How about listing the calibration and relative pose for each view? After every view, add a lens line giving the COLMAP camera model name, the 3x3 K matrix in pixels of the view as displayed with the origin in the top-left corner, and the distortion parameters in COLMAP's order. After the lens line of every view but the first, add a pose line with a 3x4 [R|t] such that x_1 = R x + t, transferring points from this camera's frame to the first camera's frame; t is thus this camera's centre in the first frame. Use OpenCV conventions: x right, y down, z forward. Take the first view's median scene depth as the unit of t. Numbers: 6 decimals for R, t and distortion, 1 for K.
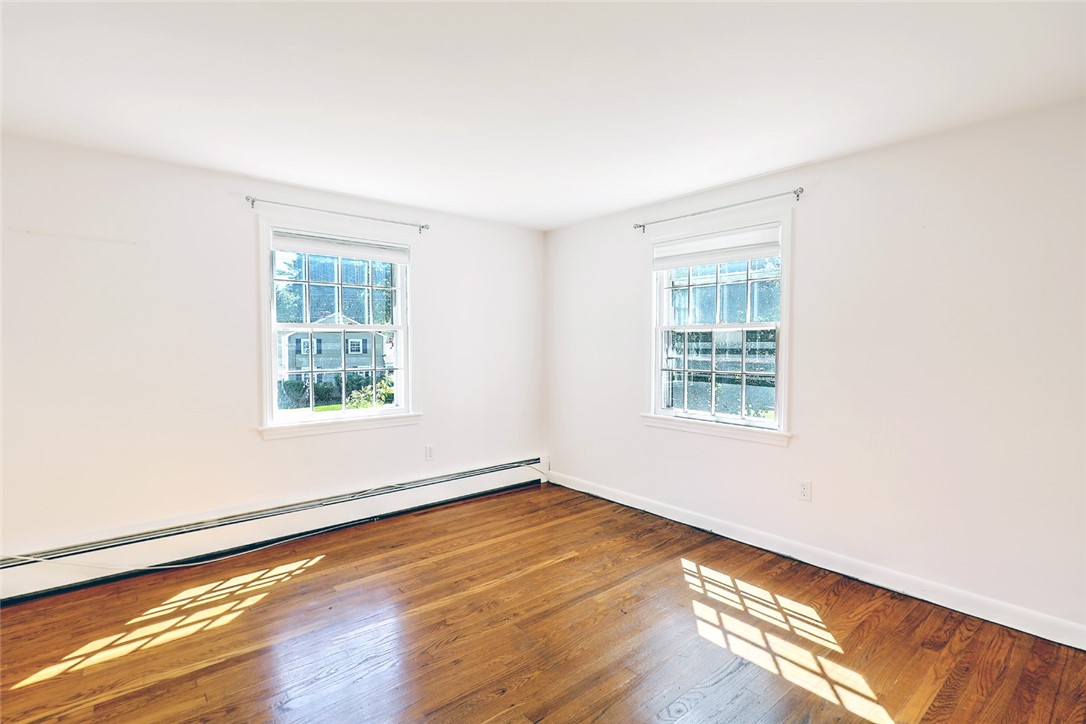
lens RADIAL K [[533.7, 0, 544.7], [0, 533.7, 363.2], [0, 0, 1]] dist [0.012046, 0.000129]
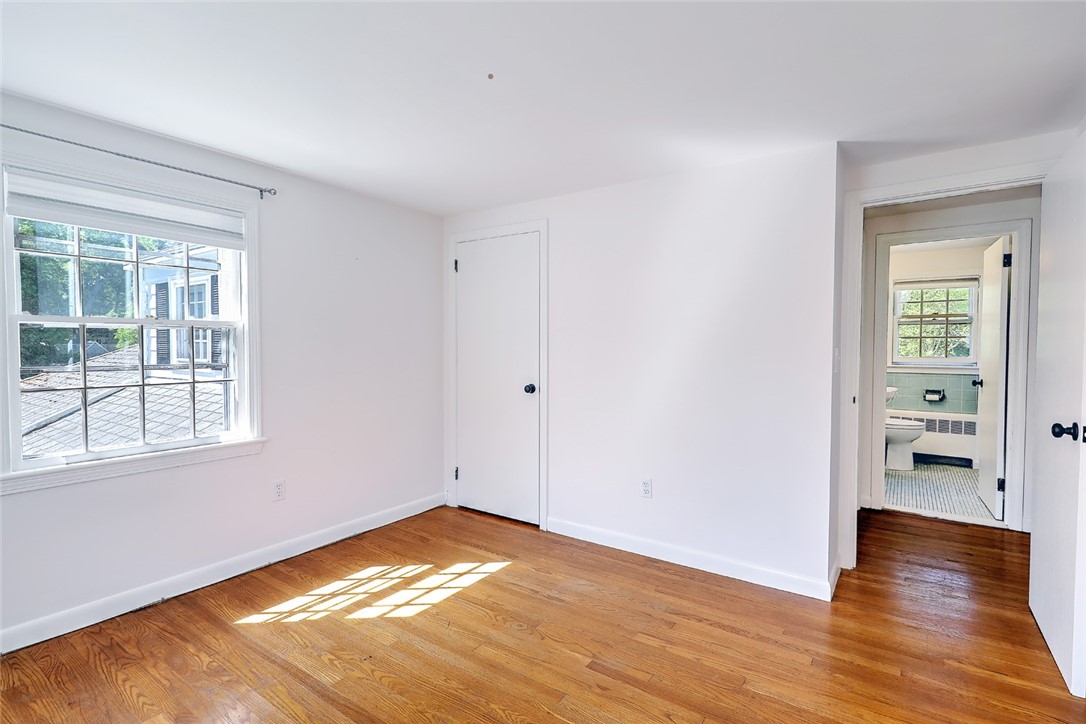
lens RADIAL K [[533.7, 0, 542.5], [0, 533.7, 360.8], [0, 0, 1]] dist [0.012046, 0.000129]
pose [[-0.286170, -0.023600, 0.957888, -0.641602], [0.034688, 0.998786, 0.034971, -0.025939], [-0.957551, 0.043235, -0.285004, 0.826255]]
